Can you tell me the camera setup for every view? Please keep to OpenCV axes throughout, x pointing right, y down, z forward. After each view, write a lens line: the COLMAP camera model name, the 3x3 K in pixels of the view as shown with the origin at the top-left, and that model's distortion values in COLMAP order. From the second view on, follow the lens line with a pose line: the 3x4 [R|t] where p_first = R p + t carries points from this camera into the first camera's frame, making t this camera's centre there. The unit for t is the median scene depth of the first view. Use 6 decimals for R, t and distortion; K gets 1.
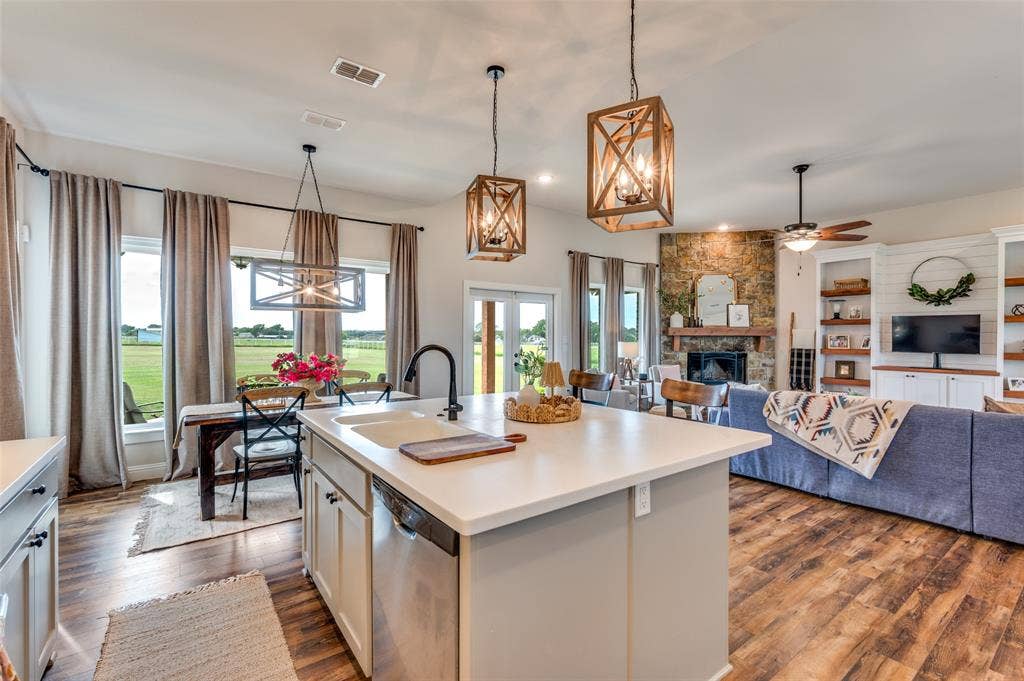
lens RADIAL K [[452.5, 0, 512.0], [0, 452.5, 340.5], [0, 0, 1]] dist [-0.001486, 0.000576]
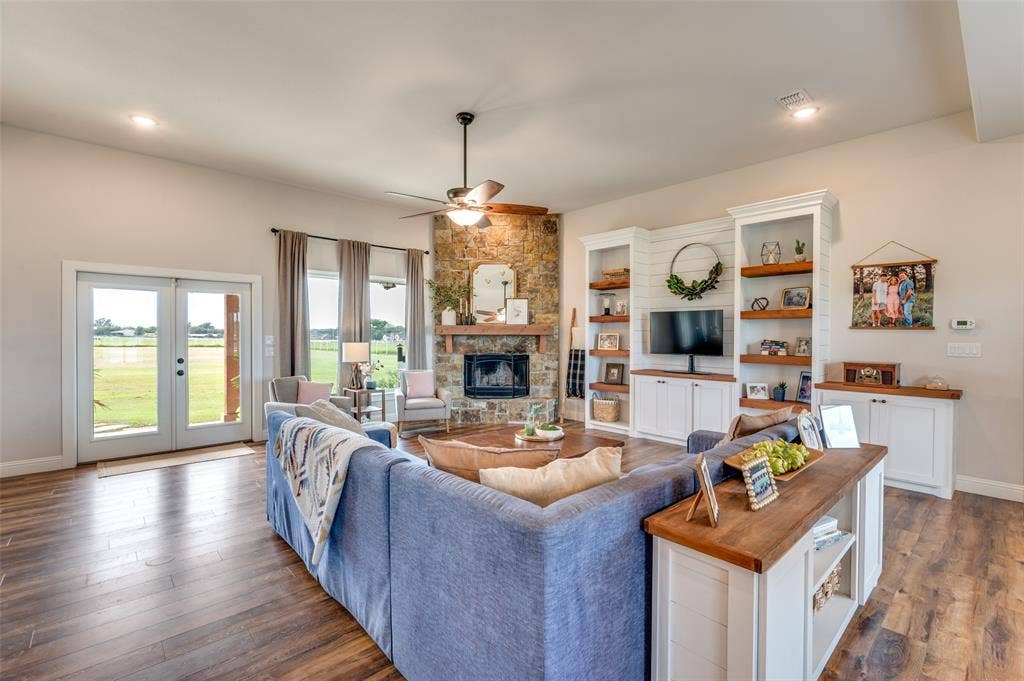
lens RADIAL K [[452.5, 0, 512.0], [0, 452.5, 340.5], [0, 0, 1]] dist [-0.001486, 0.000576]
pose [[0.993793, -0.003027, 0.111208, 0.421162], [0.002648, 0.999990, 0.003551, -0.002830], [-0.111217, -0.003235, 0.993791, 0.148970]]
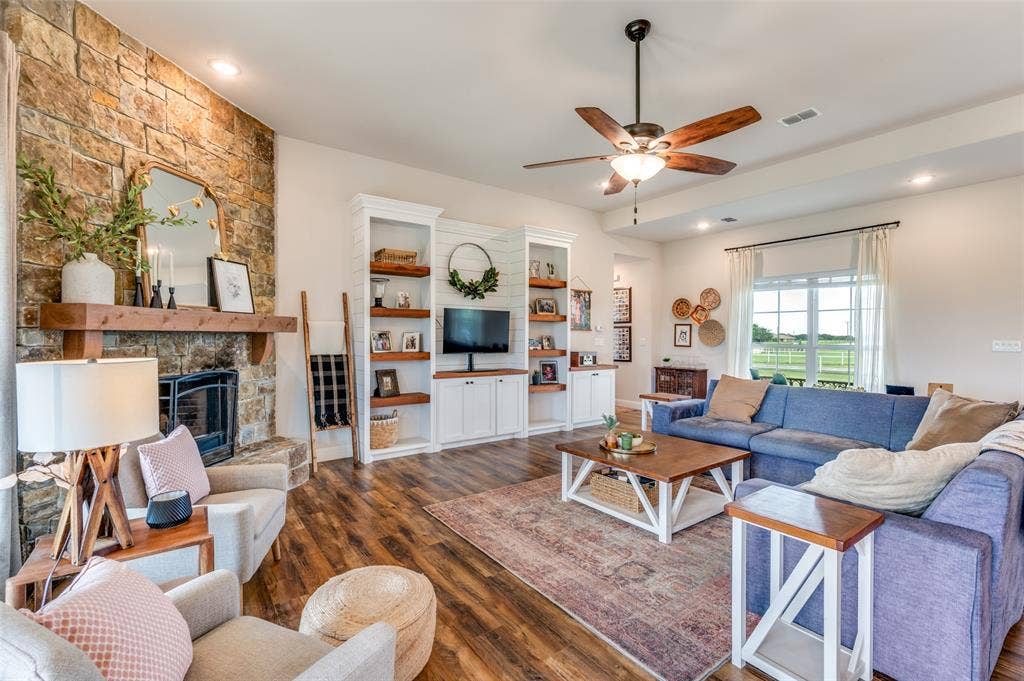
lens RADIAL K [[452.5, 0, 512.0], [0, 452.5, 340.5], [0, 0, 1]] dist [-0.001486, 0.000576]
pose [[-0.001306, -0.012763, 0.999918, 0.055882], [0.007741, 0.999888, 0.012772, -0.006080], [-0.999969, 0.007757, -0.001207, 0.772398]]
